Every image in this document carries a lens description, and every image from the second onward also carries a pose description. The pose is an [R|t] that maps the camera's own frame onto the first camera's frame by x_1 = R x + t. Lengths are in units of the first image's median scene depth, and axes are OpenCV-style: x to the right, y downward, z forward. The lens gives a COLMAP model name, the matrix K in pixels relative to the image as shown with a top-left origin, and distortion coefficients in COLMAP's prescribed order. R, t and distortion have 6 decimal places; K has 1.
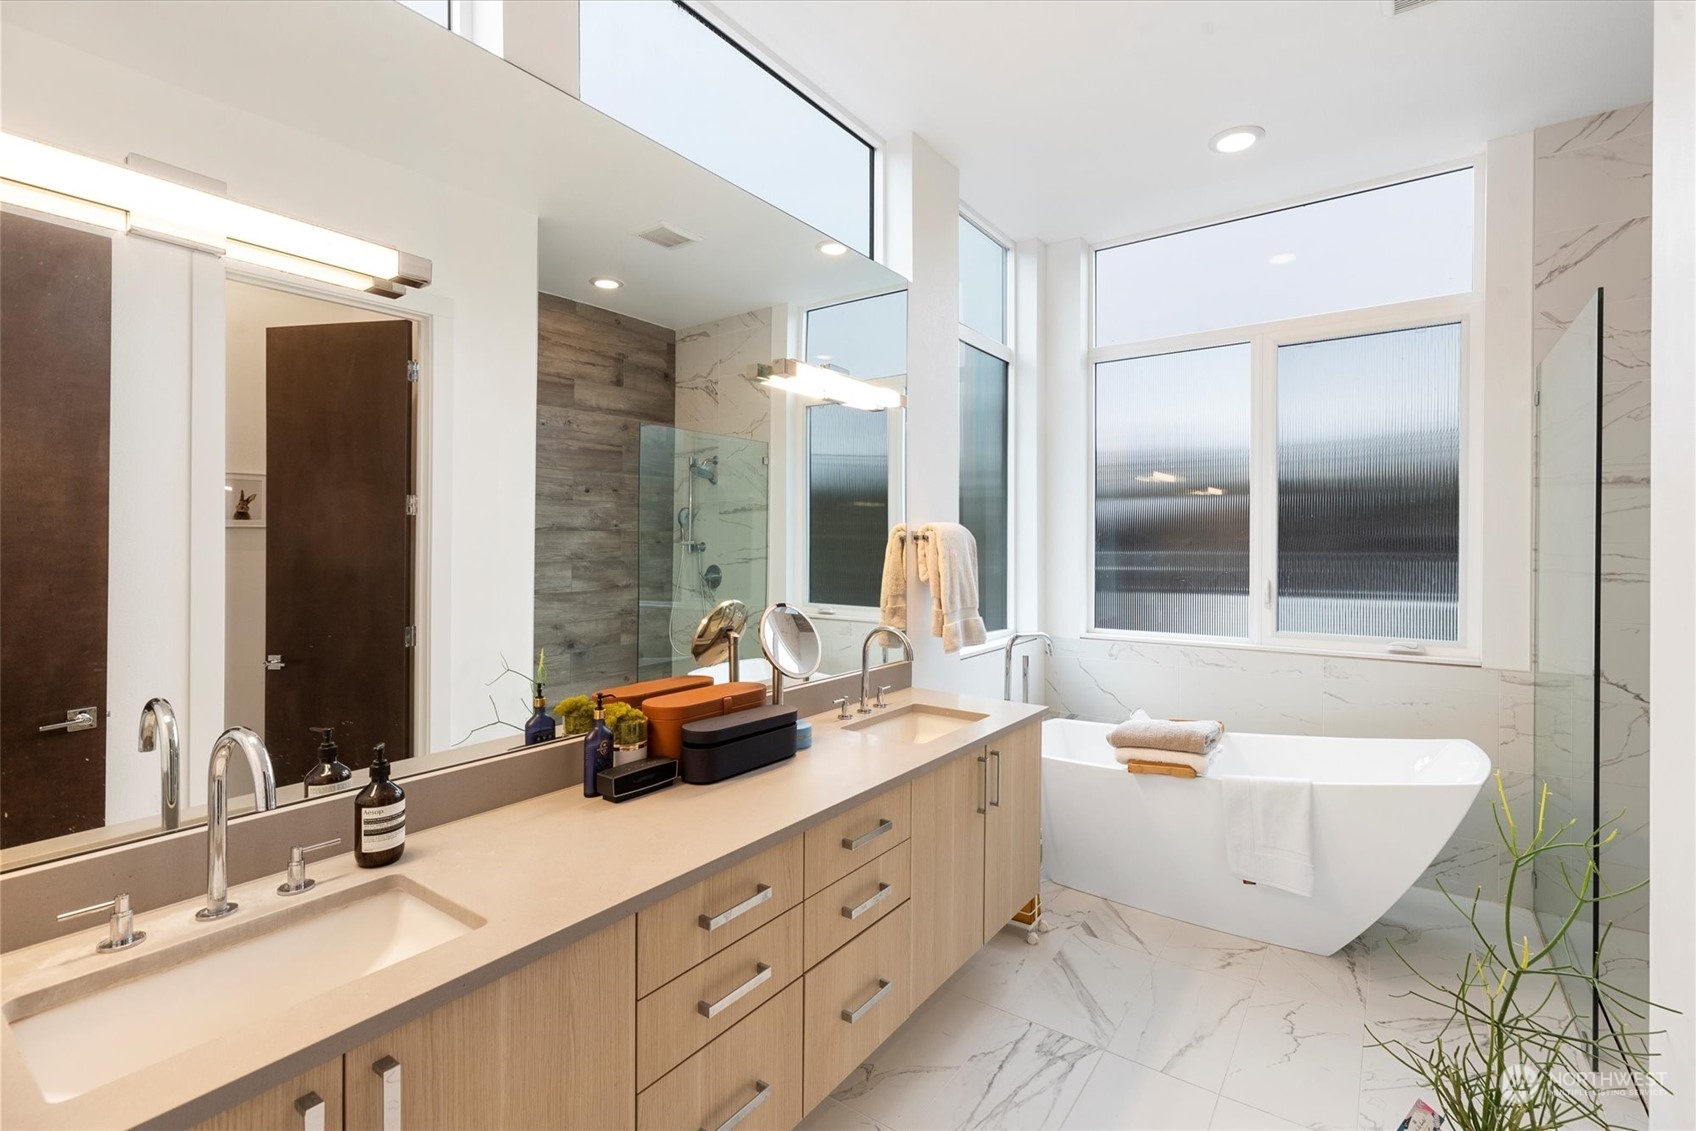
lens RADIAL K [[770.6, 0, 851.1], [0, 770.6, 536.8], [0, 0, 1]] dist [0.006892, 0.000294]
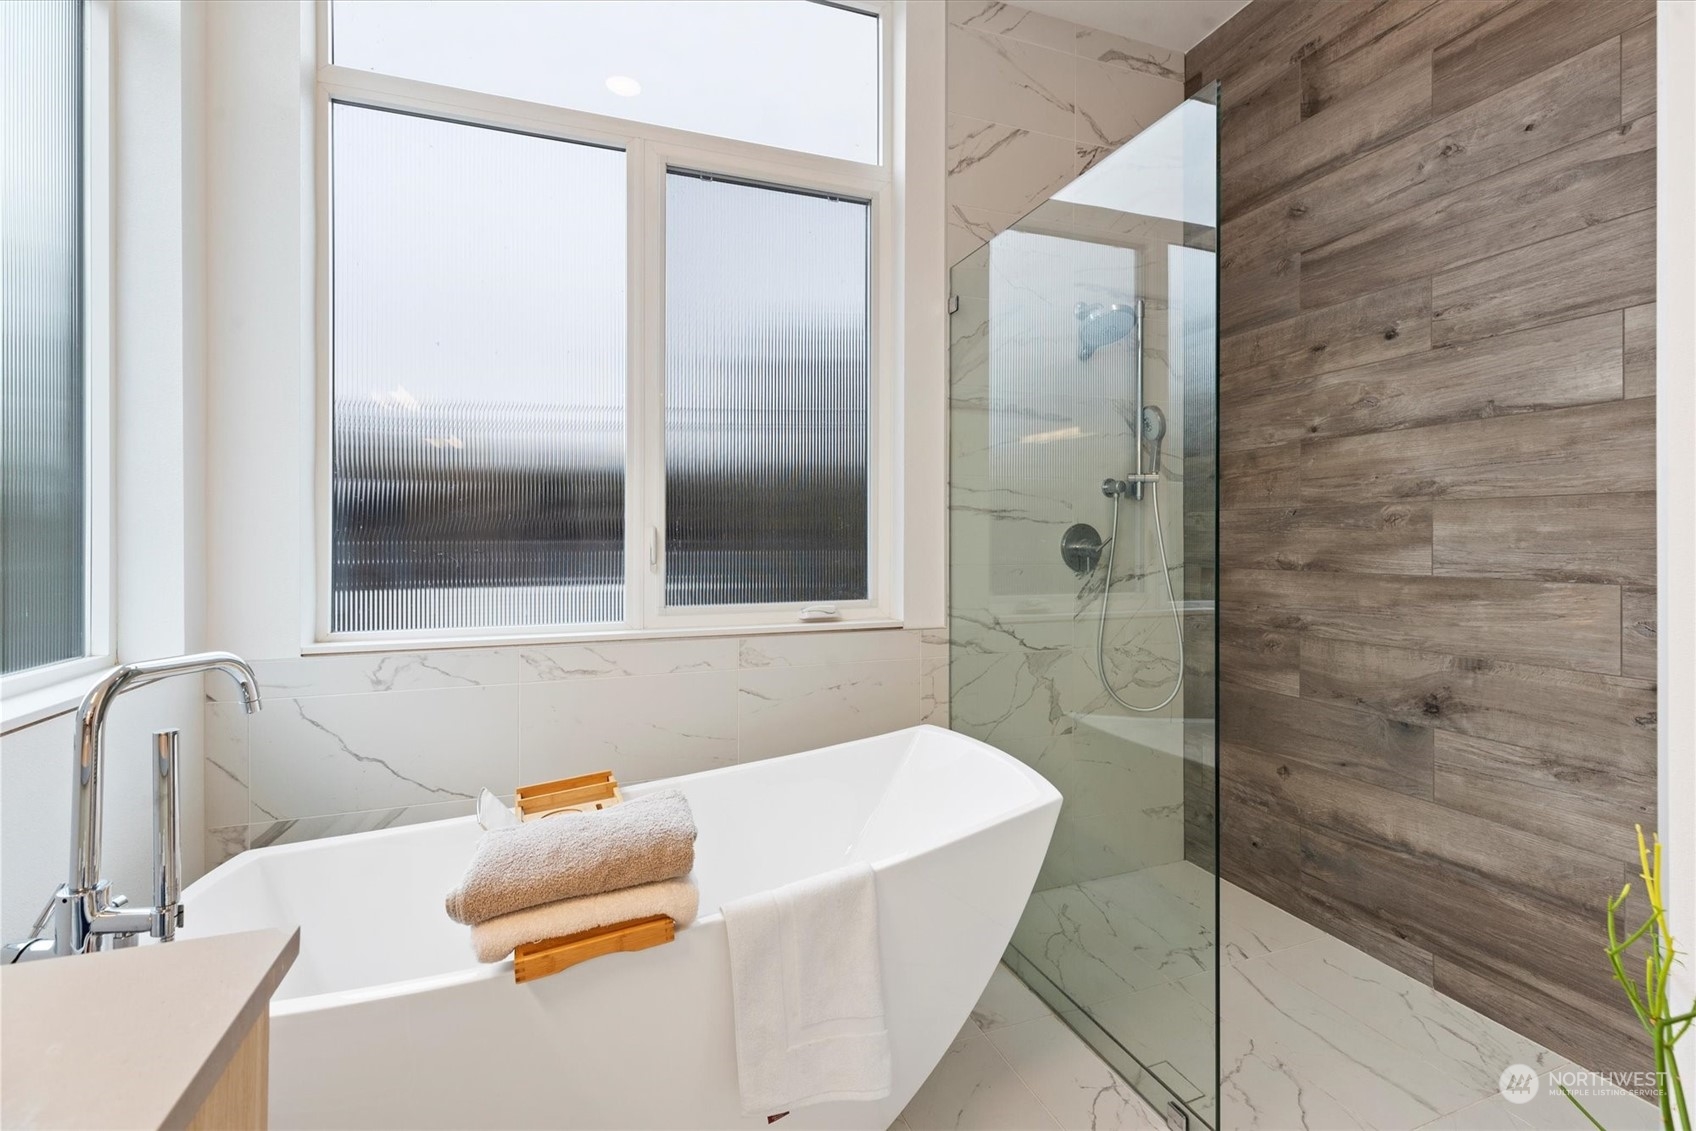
lens RADIAL K [[770.6, 0, 851.1], [0, 770.6, 536.8], [0, 0, 1]] dist [0.006892, 0.000294]
pose [[0.553928, 0.003298, 0.832558, 0.122782], [-0.007305, 0.999973, 0.000899, 0.075682], [-0.832532, -0.006580, 0.553937, 0.623273]]
